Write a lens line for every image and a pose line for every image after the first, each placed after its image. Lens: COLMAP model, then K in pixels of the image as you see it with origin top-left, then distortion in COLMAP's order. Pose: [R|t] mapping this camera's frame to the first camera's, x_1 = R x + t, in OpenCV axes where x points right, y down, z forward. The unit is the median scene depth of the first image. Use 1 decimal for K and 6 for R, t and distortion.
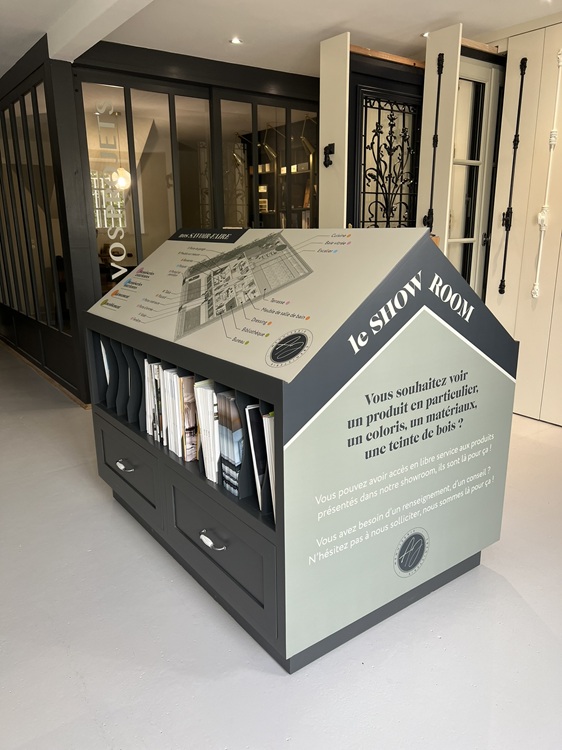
lens RADIAL K [[565.3, 0, 283.3], [0, 565.3, 379.2], [0, 0, 1]] dist [0.026907, -0.022769]
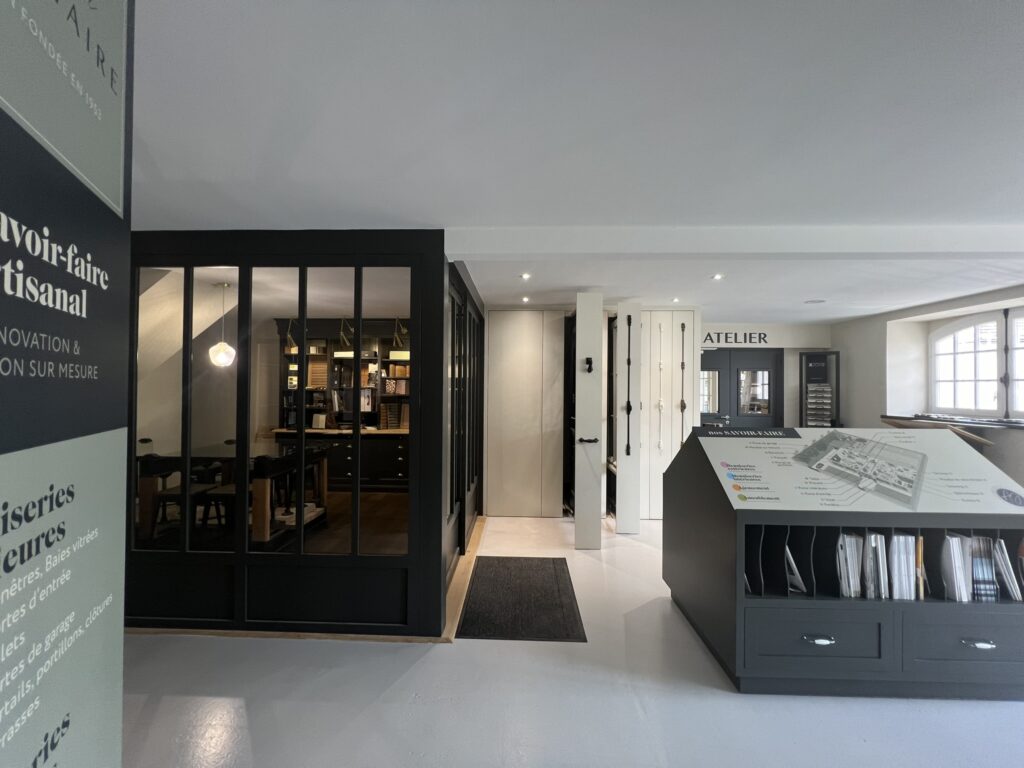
lens RADIAL K [[405.8, 0, 513.1], [0, 405.8, 382.2], [0, 0, 1]] dist [-0.001648, -0.000132]
pose [[0.617968, 0.025067, 0.785804, -1.447655], [0.193912, 0.963754, -0.183239, -0.348063], [-0.761915, 0.265613, 0.590708, 0.950270]]
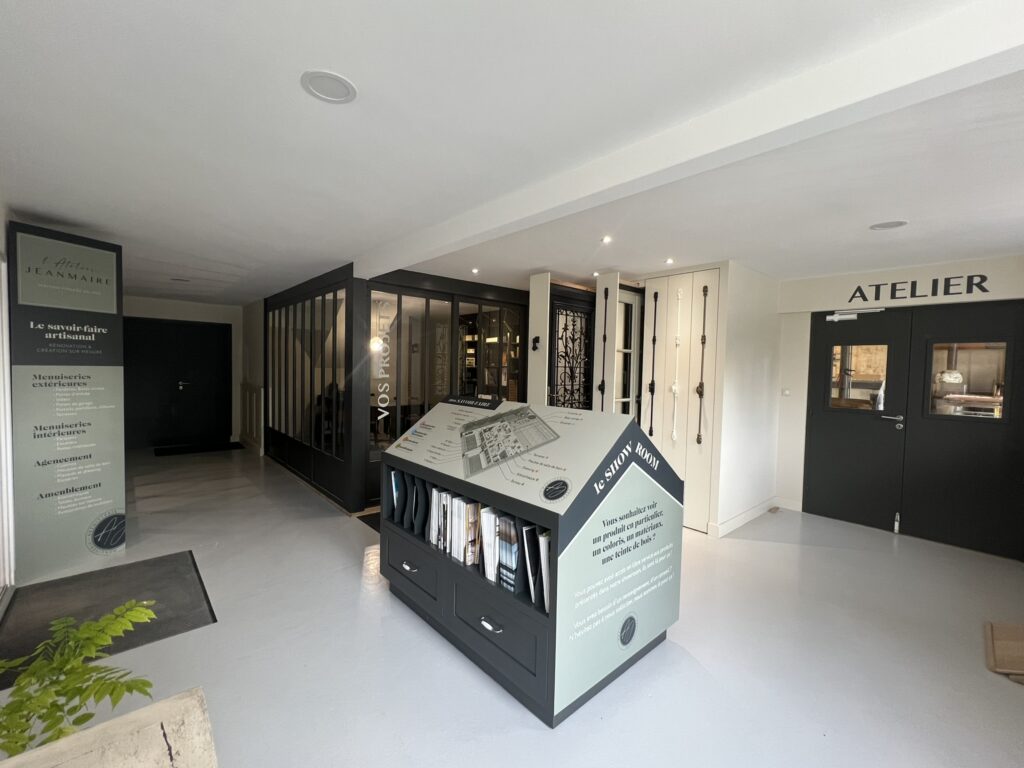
lens RADIAL K [[433.7, 0, 507.6], [0, 433.7, 384.5], [0, 0, 1]] dist [-0.001141, 0.000033]
pose [[0.995262, 0.028758, 0.092883, -0.169600], [-0.007290, 0.974643, -0.223646, -0.049483], [-0.096959, 0.221910, 0.970235, -0.155156]]
